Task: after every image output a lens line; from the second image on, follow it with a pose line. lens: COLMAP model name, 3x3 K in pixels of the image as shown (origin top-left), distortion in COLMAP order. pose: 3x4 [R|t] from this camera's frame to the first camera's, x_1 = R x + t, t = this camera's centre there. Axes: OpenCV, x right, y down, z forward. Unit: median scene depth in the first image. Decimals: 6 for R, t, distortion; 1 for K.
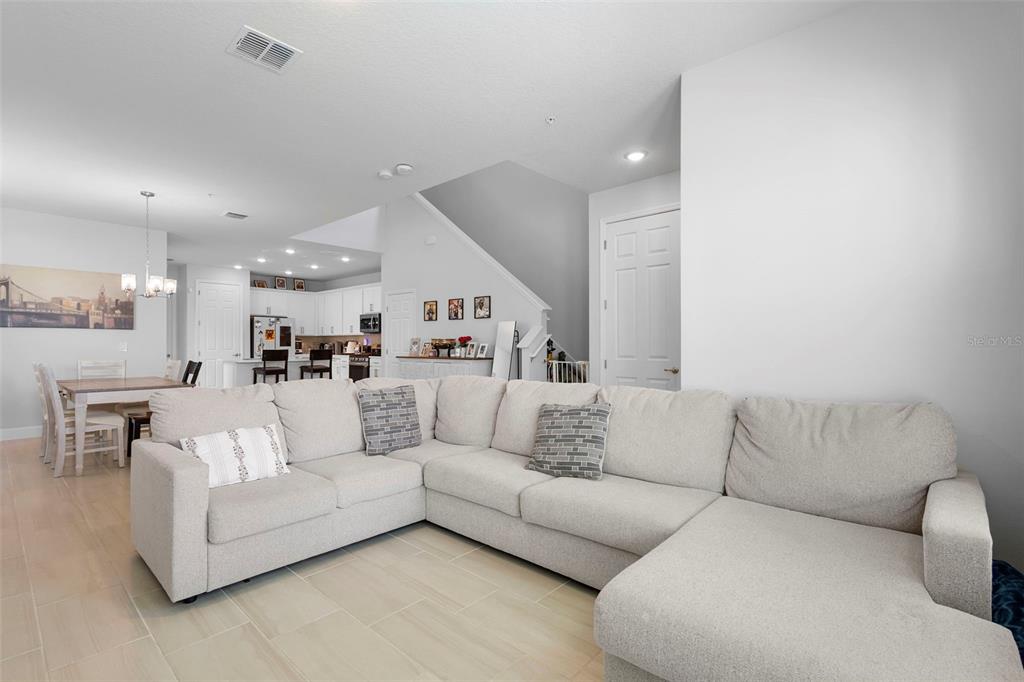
lens RADIAL K [[470.8, 0, 513.5], [0, 470.8, 342.0], [0, 0, 1]] dist [0.010536, -0.004157]
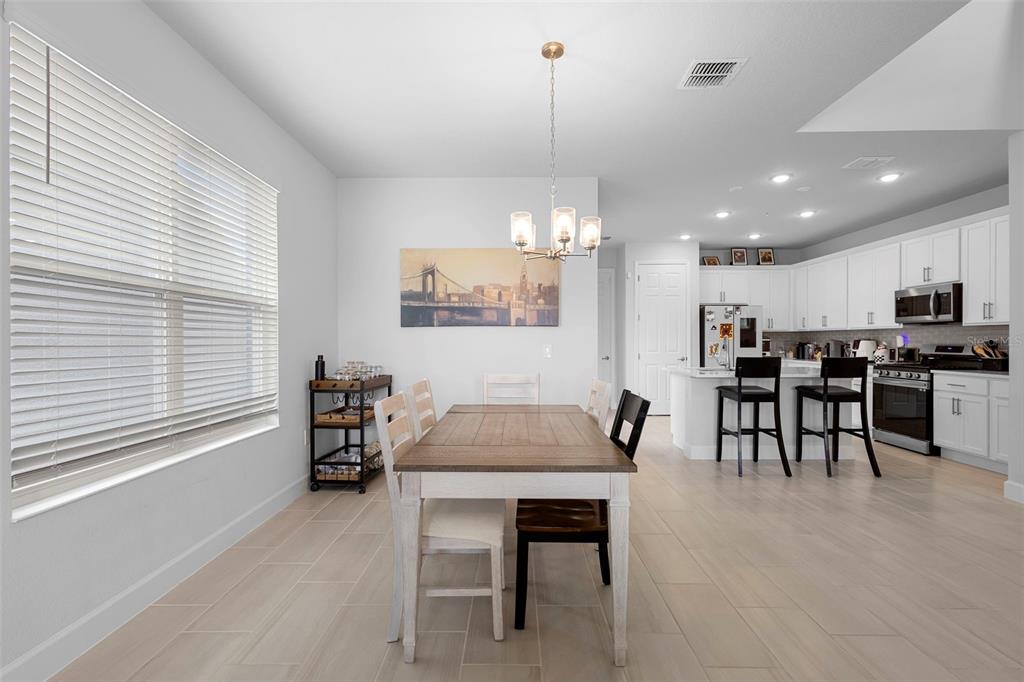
lens RADIAL K [[470.8, 0, 510.2], [0, 470.8, 343.1], [0, 0, 1]] dist [0.010536, -0.004157]
pose [[0.660579, 0.001593, -0.750755, -0.339592], [0.006079, 0.999954, 0.007471, -0.007461], [0.750732, -0.009498, 0.660539, 0.502002]]
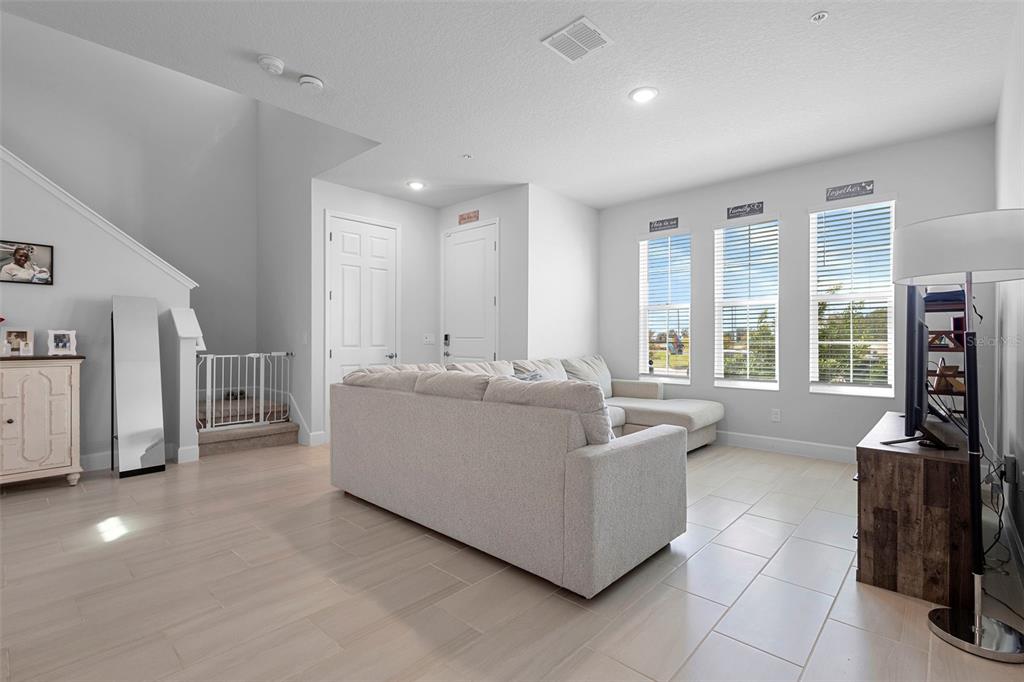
lens RADIAL K [[470.8, 0, 511.8], [0, 470.8, 341.7], [0, 0, 1]] dist [0.010536, -0.004157]
pose [[0.015814, -0.000663, 0.999875, -0.628466], [-0.006473, 0.999979, 0.000765, 0.012986], [-0.999854, -0.006484, 0.015809, 0.457164]]
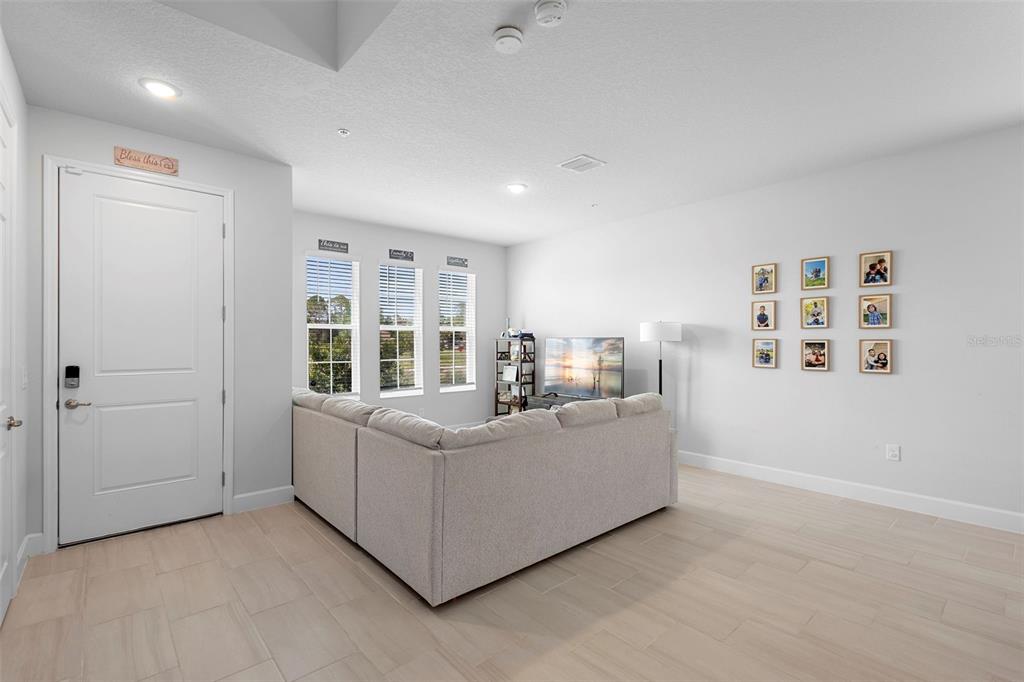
lens RADIAL K [[470.8, 0, 514.7], [0, 470.8, 344.1], [0, 0, 1]] dist [0.010536, -0.004157]
pose [[-0.993174, 0.001164, 0.116638, -0.202133], [0.001302, 0.999999, 0.001100, -0.020961], [-0.116637, 0.001245, -0.993174, 1.012013]]
